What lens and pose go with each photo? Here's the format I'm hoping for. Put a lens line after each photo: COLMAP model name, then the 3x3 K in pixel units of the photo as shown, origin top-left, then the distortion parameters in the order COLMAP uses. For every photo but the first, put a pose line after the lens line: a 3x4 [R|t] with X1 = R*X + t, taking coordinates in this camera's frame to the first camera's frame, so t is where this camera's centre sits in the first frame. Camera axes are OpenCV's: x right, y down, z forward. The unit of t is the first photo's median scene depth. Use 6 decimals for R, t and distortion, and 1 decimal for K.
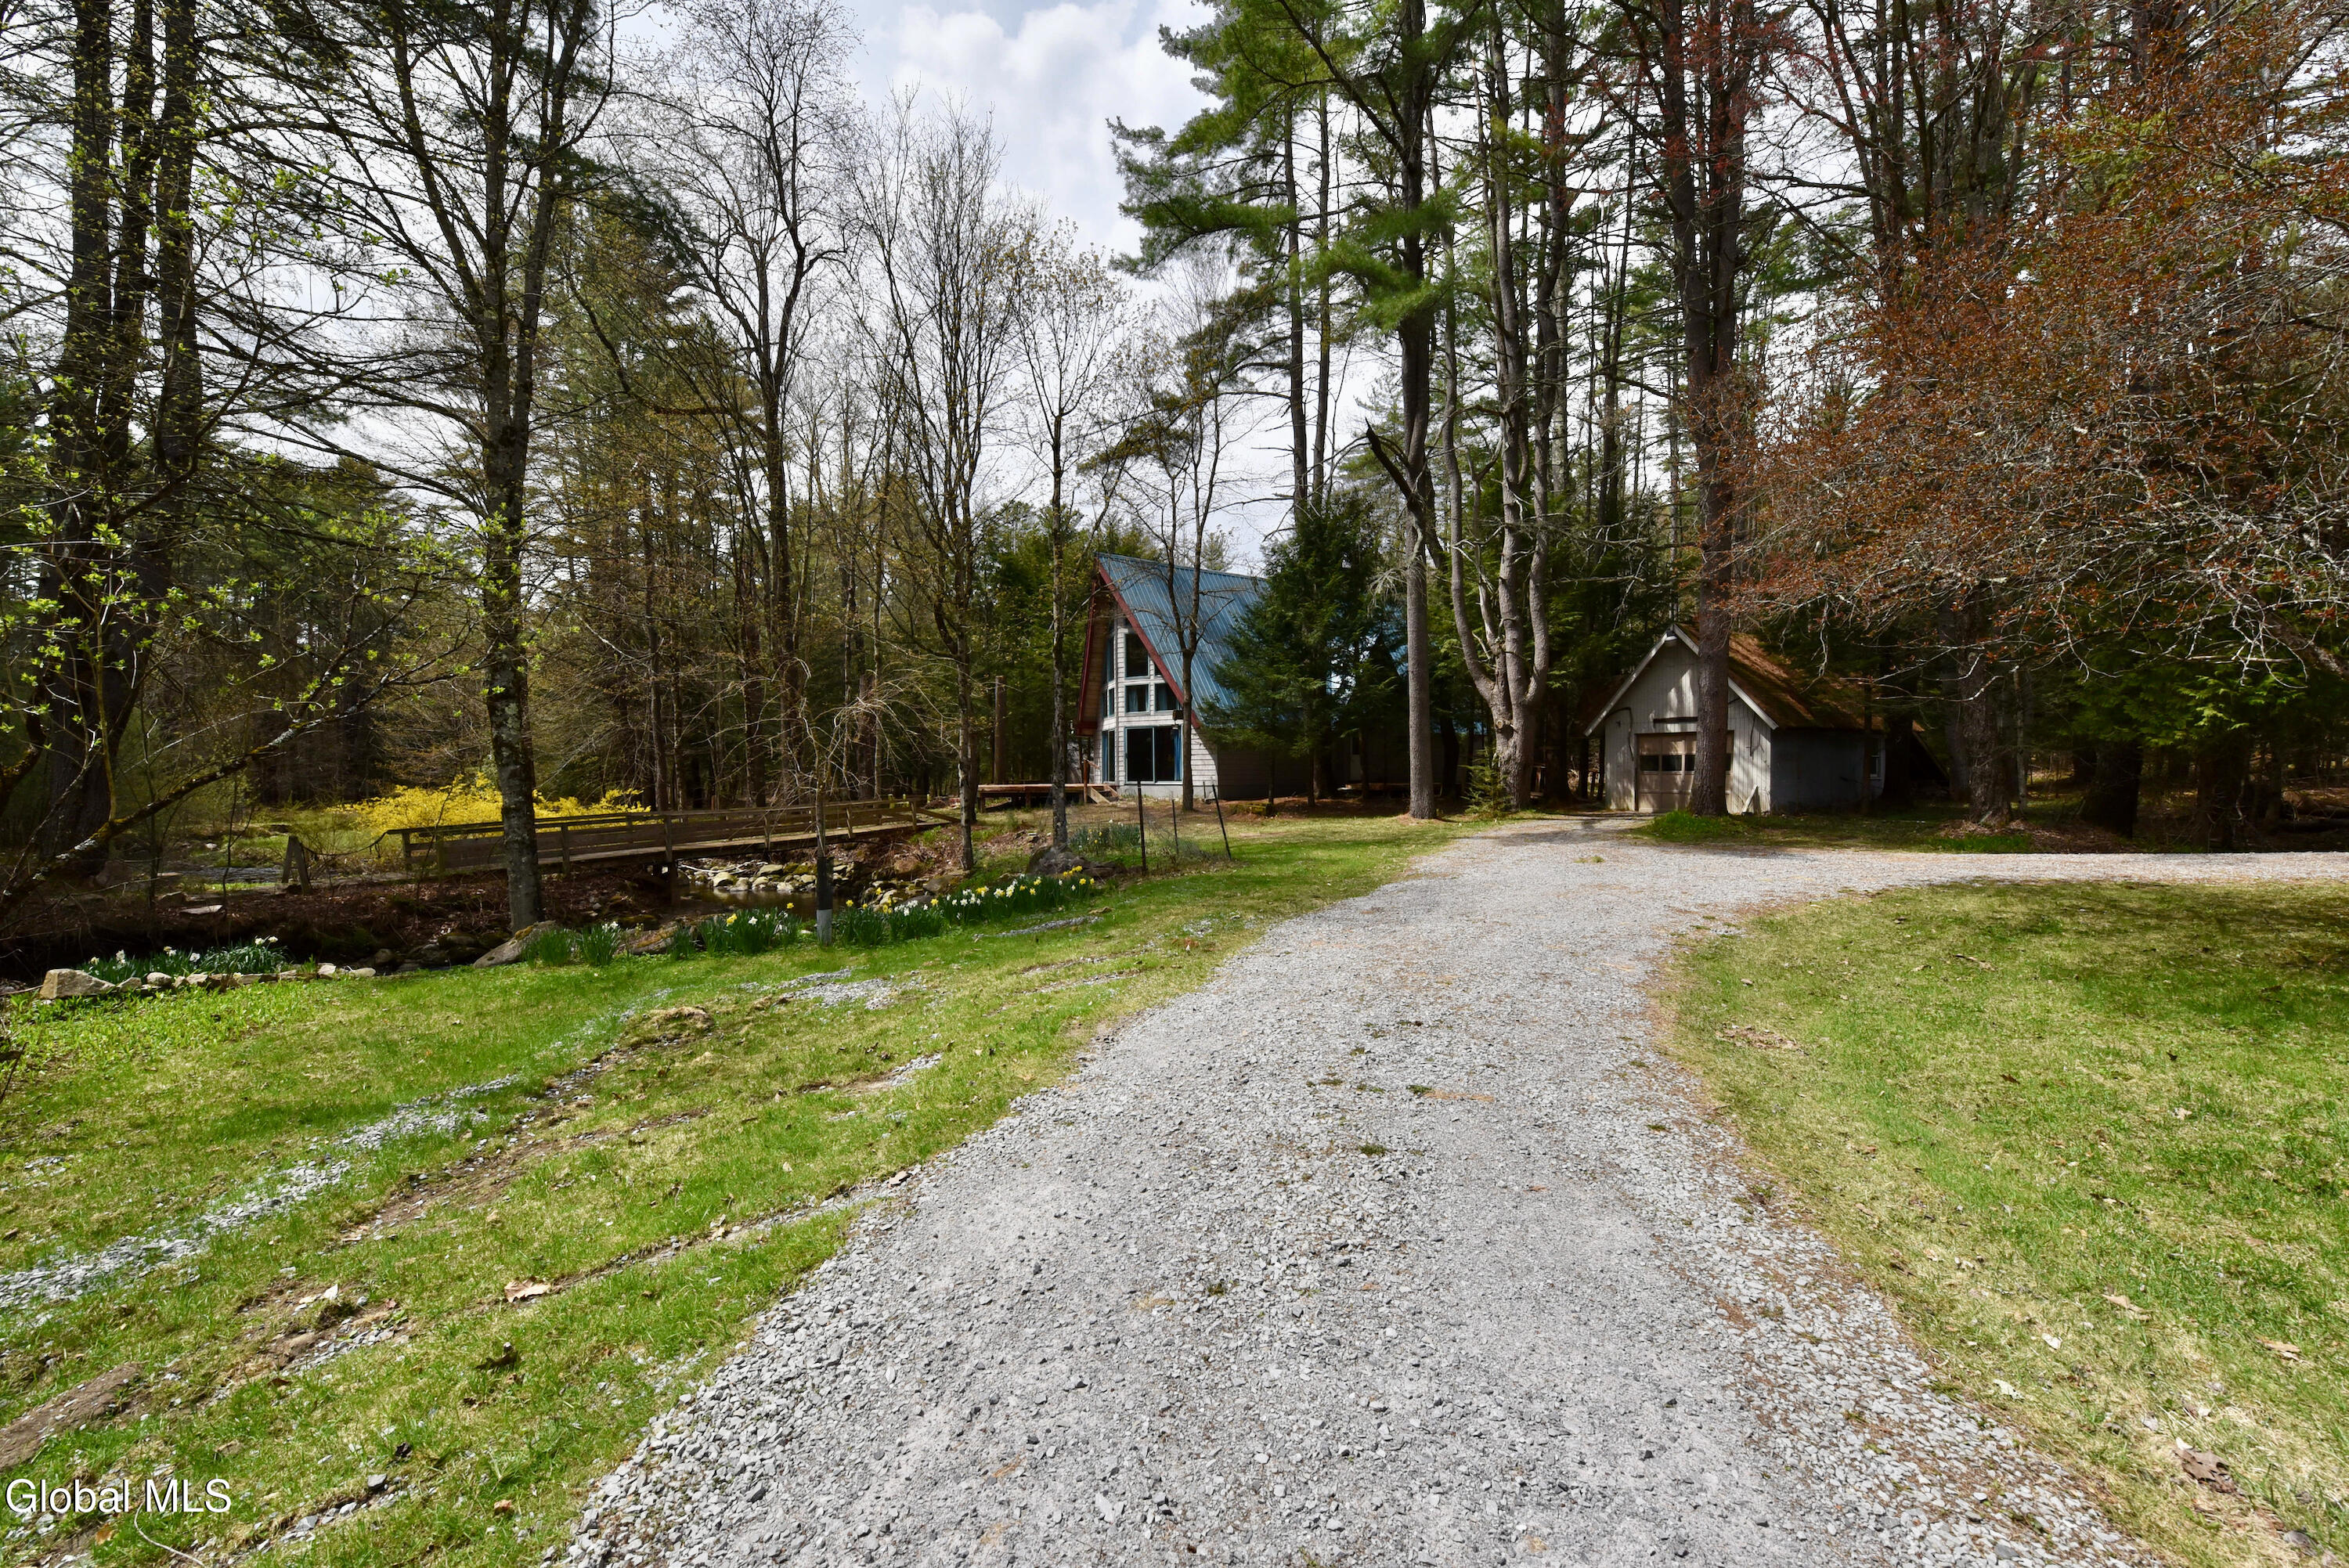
lens RADIAL K [[977.1, 0, 1174.5], [0, 977.1, 784.0], [0, 0, 1]] dist [-0.010638, -0.005344]
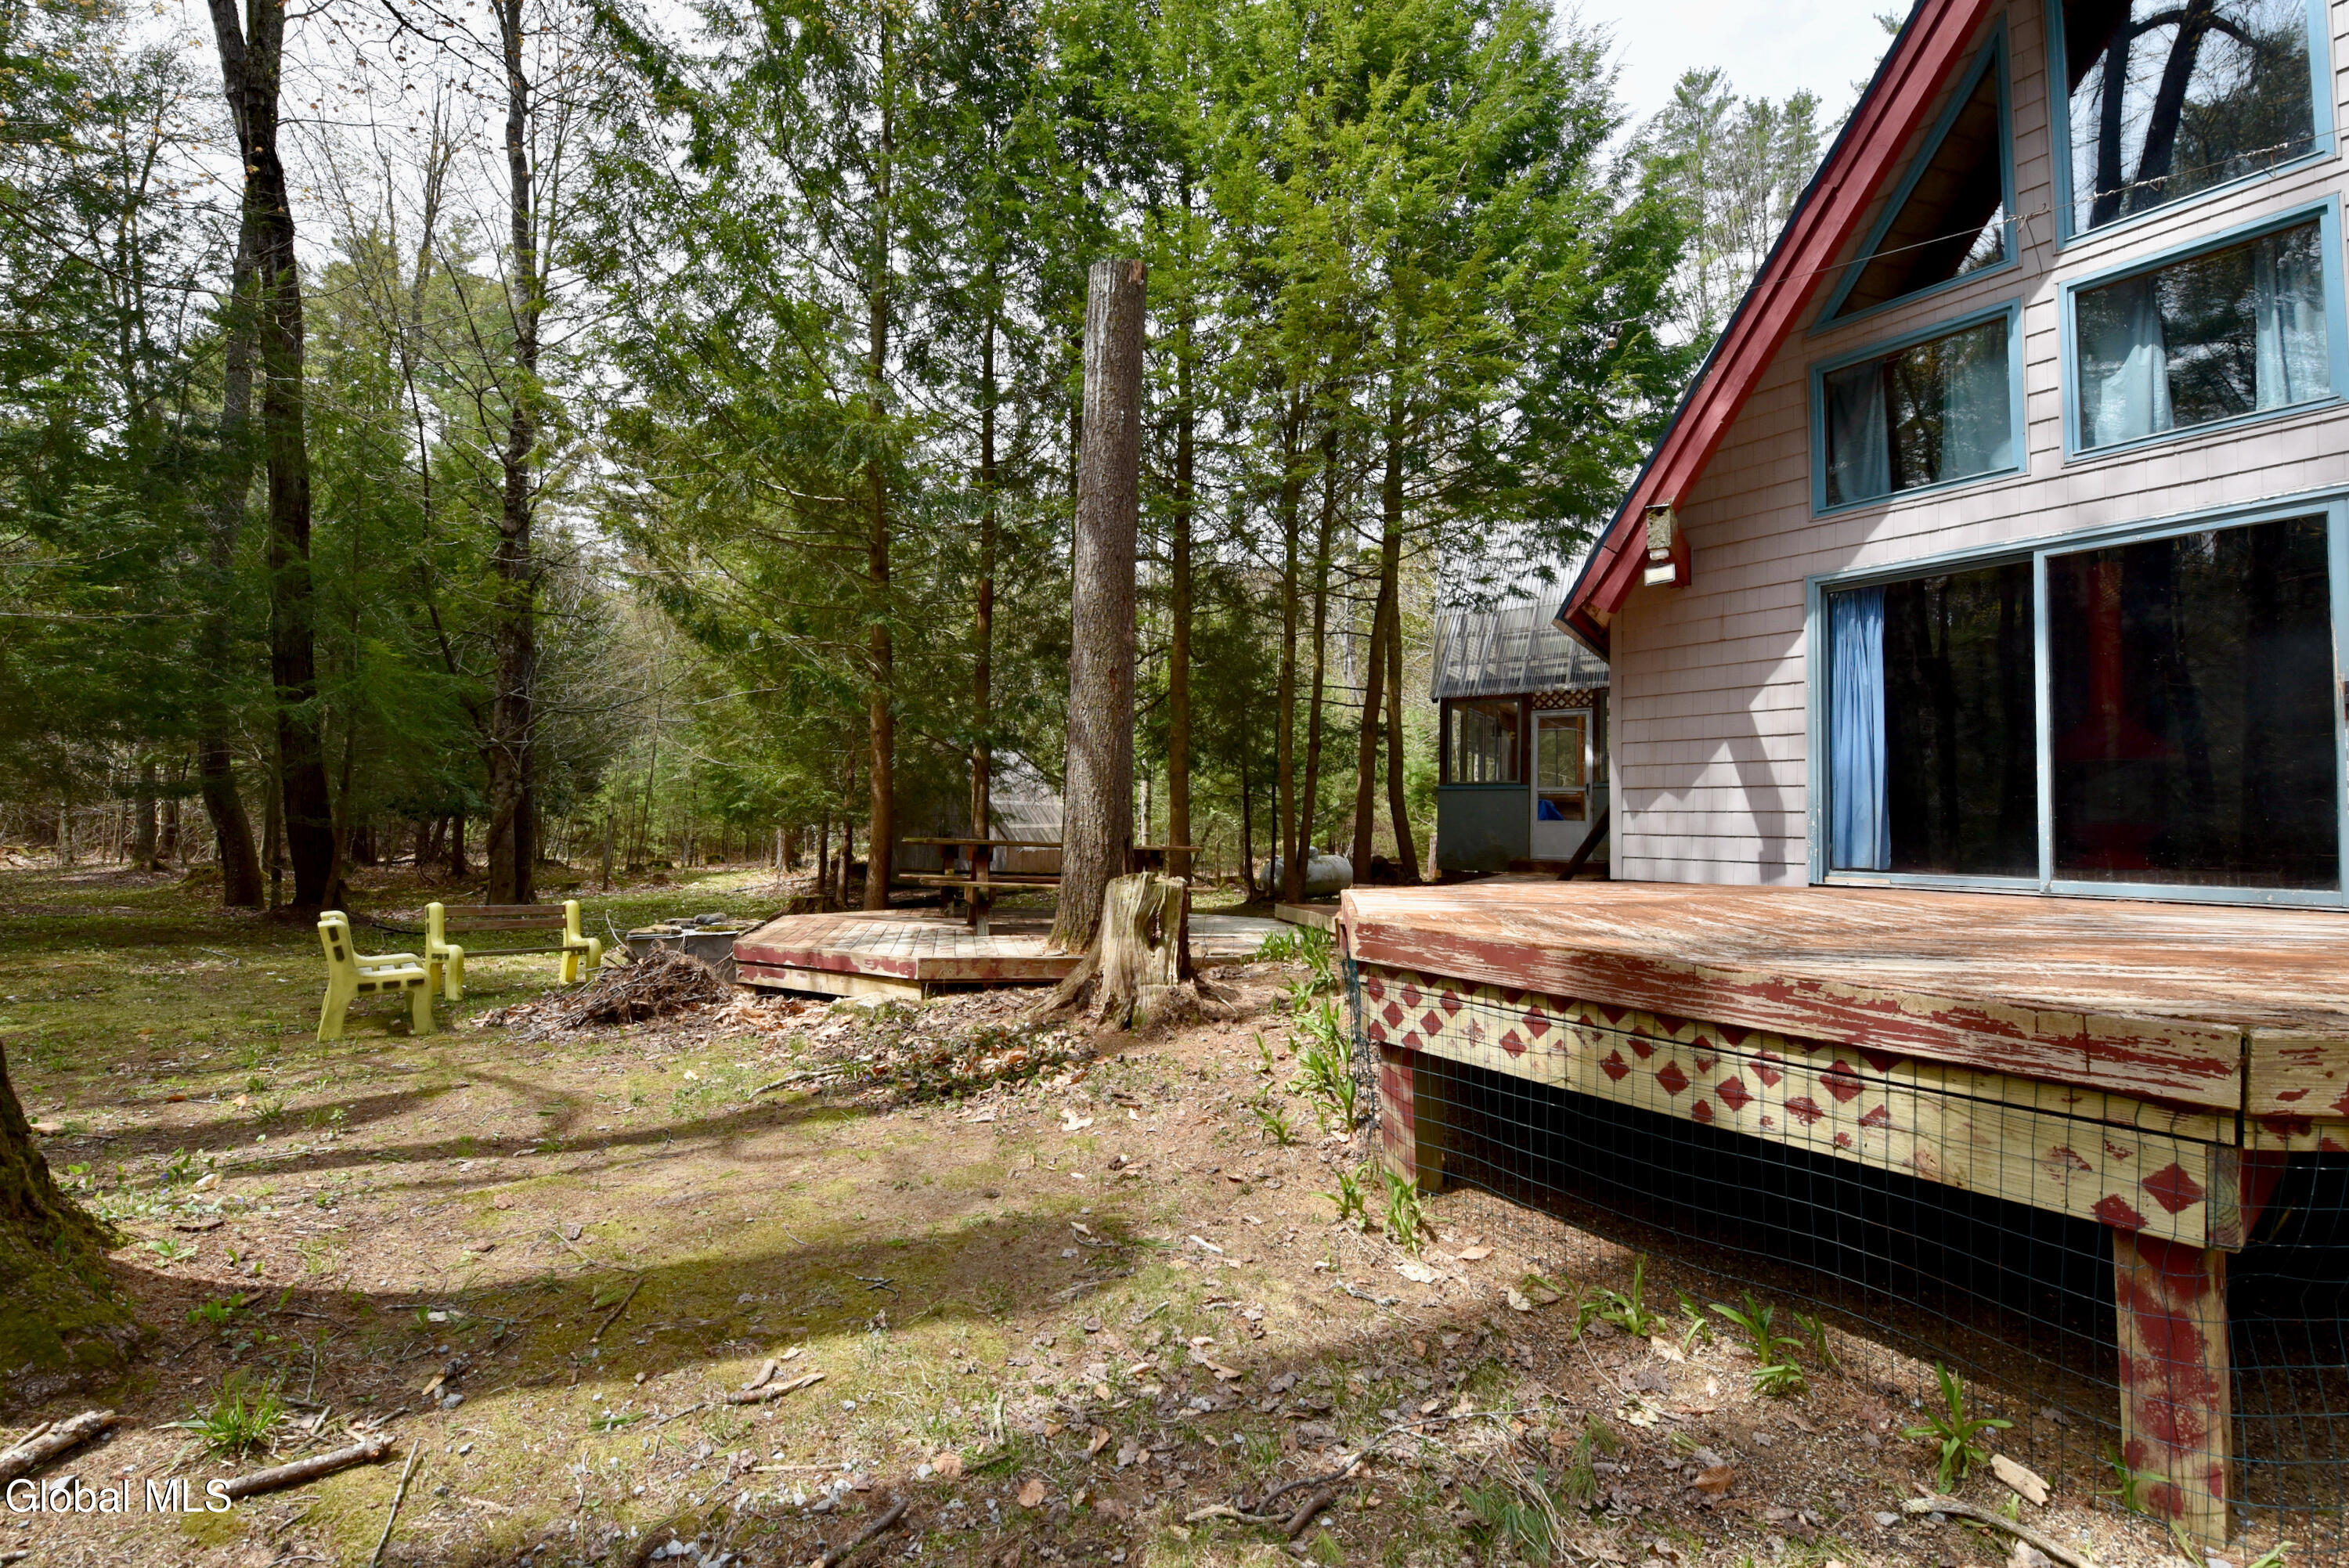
lens RADIAL K [[998.3, 0, 1174.5], [0, 998.3, 784.0], [0, 0, 1]] dist [-0.008311, -0.005455]
pose [[0.937308, 0.037226, 0.346508, -0.320258], [-0.021798, 0.998594, -0.048317, -0.008048], [-0.347820, 0.037734, 0.936802, 1.138870]]
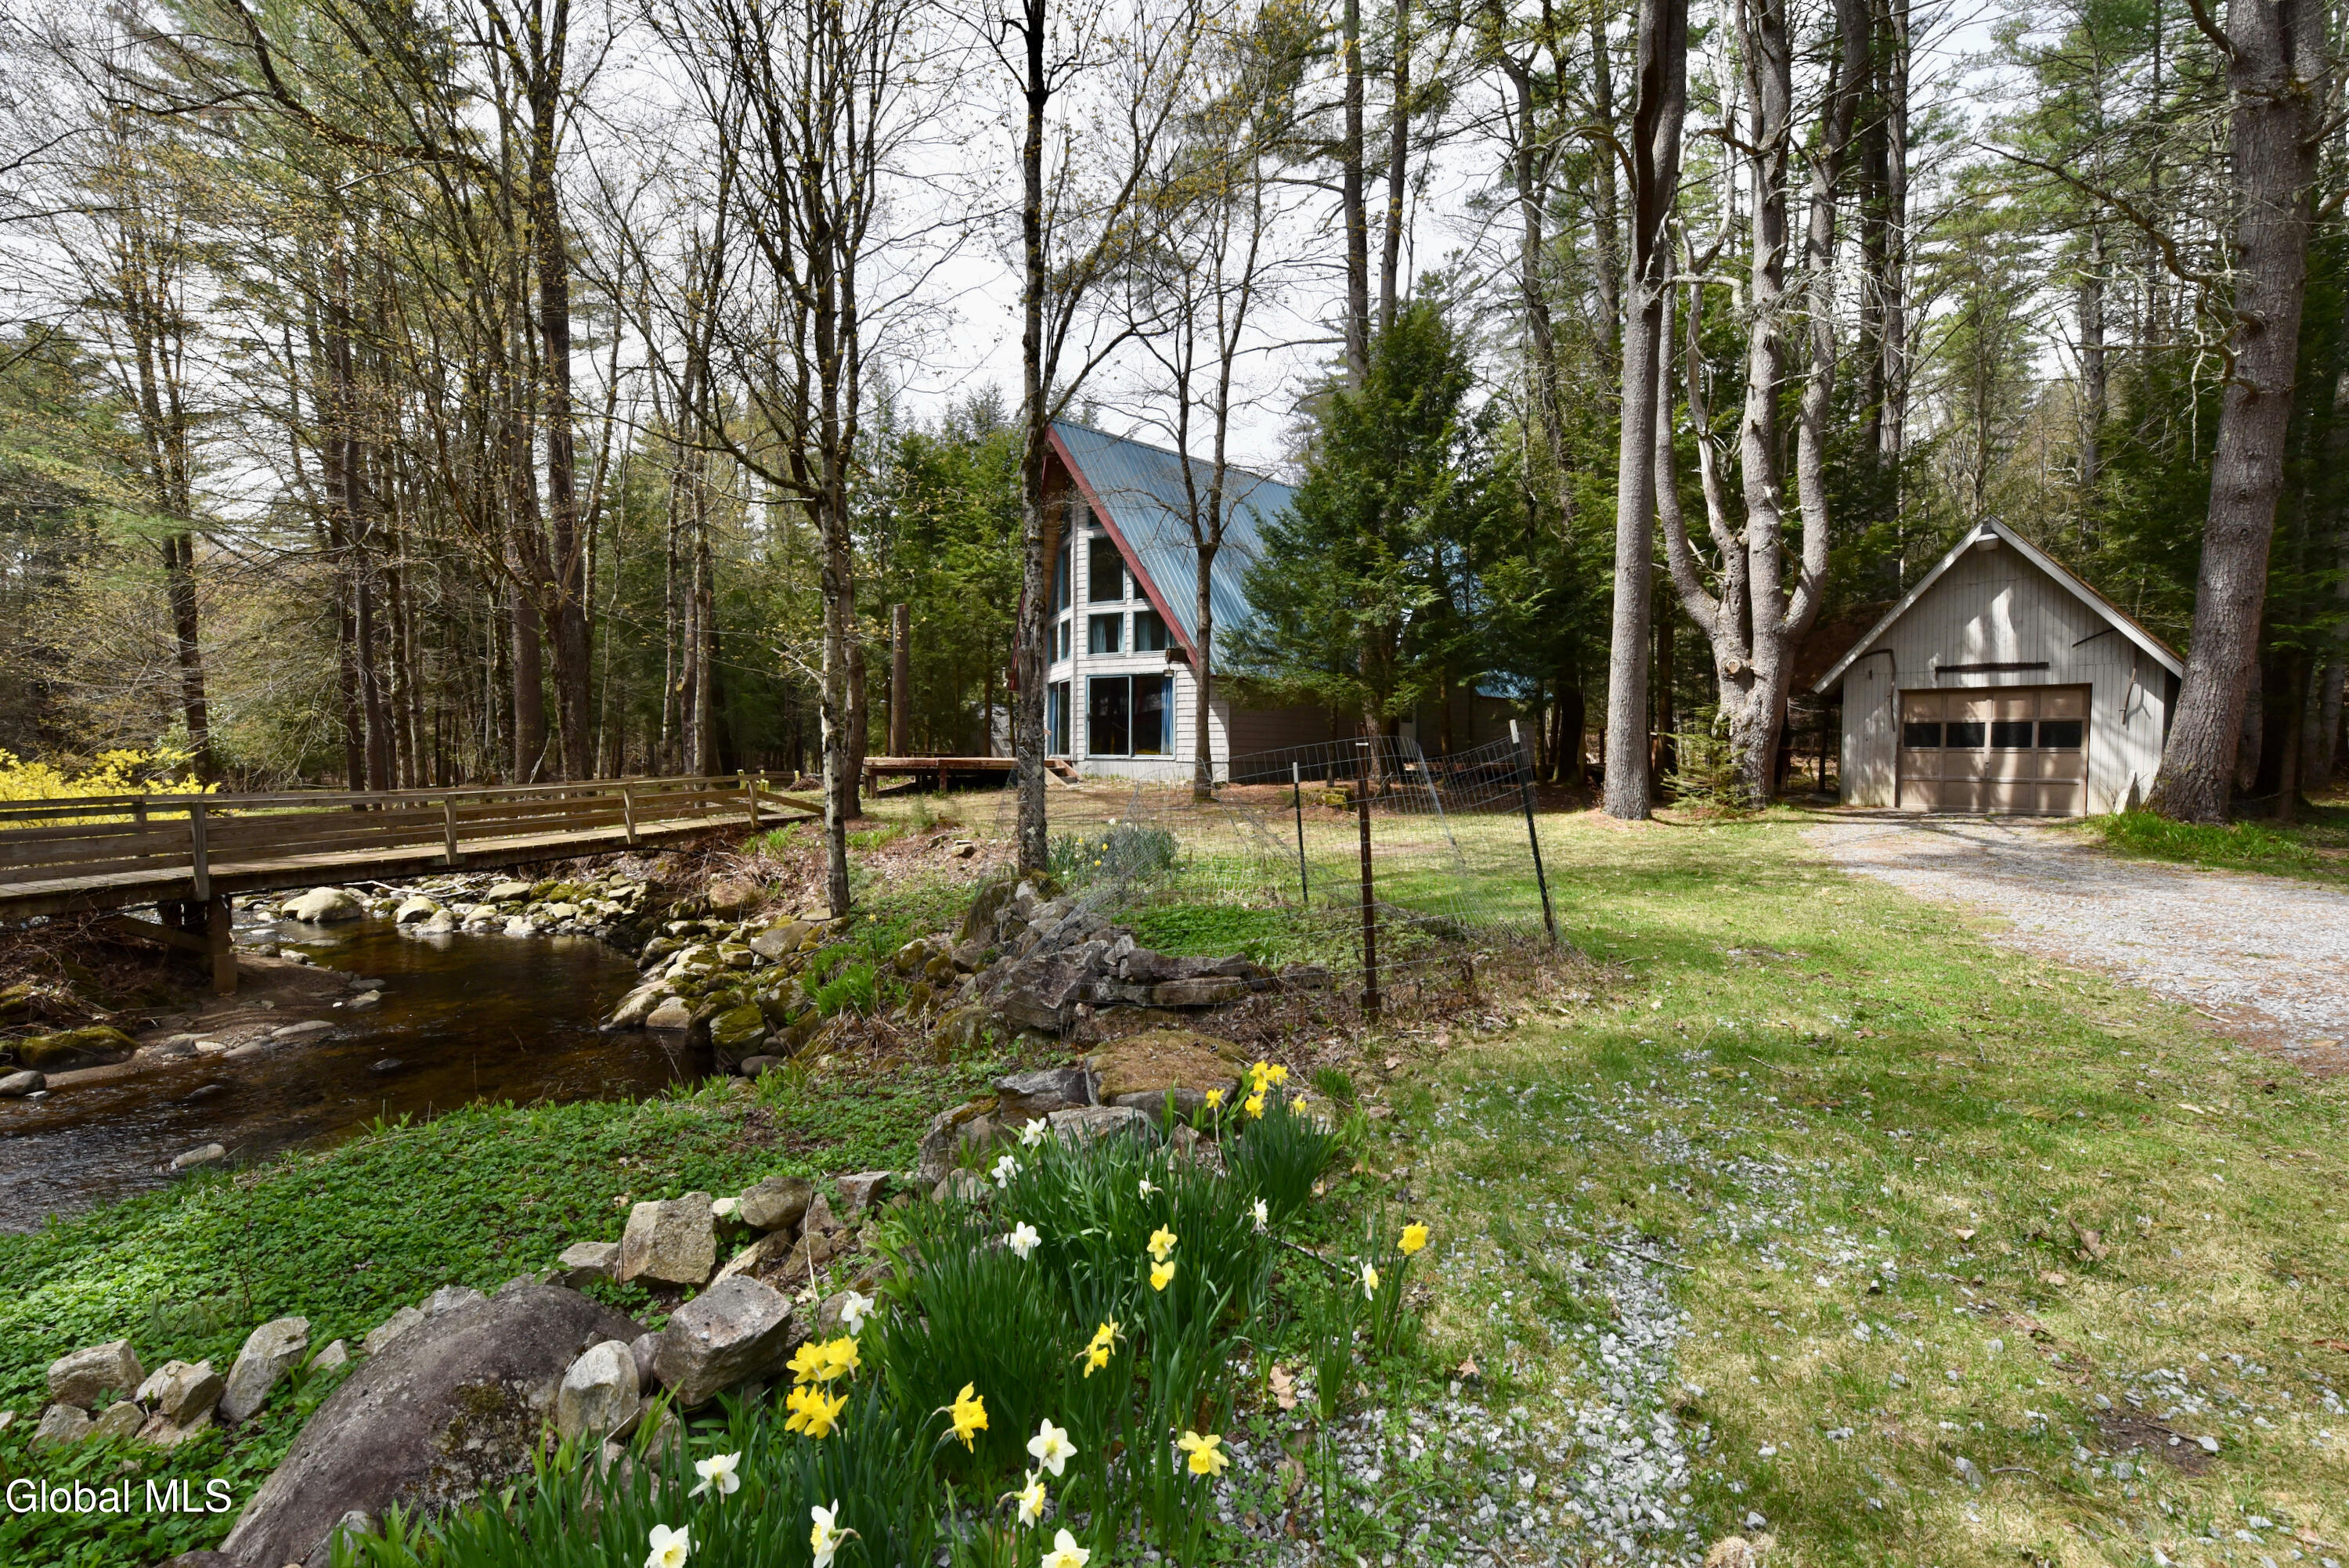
lens RADIAL K [[998.3, 0, 1174.5], [0, 998.3, 784.0], [0, 0, 1]] dist [-0.008311, -0.005455]
pose [[0.995236, 0.011728, 0.096790, -0.067767], [-0.013464, 0.999760, 0.017308, 0.006089], [-0.096564, -0.018528, 0.995154, 0.357605]]
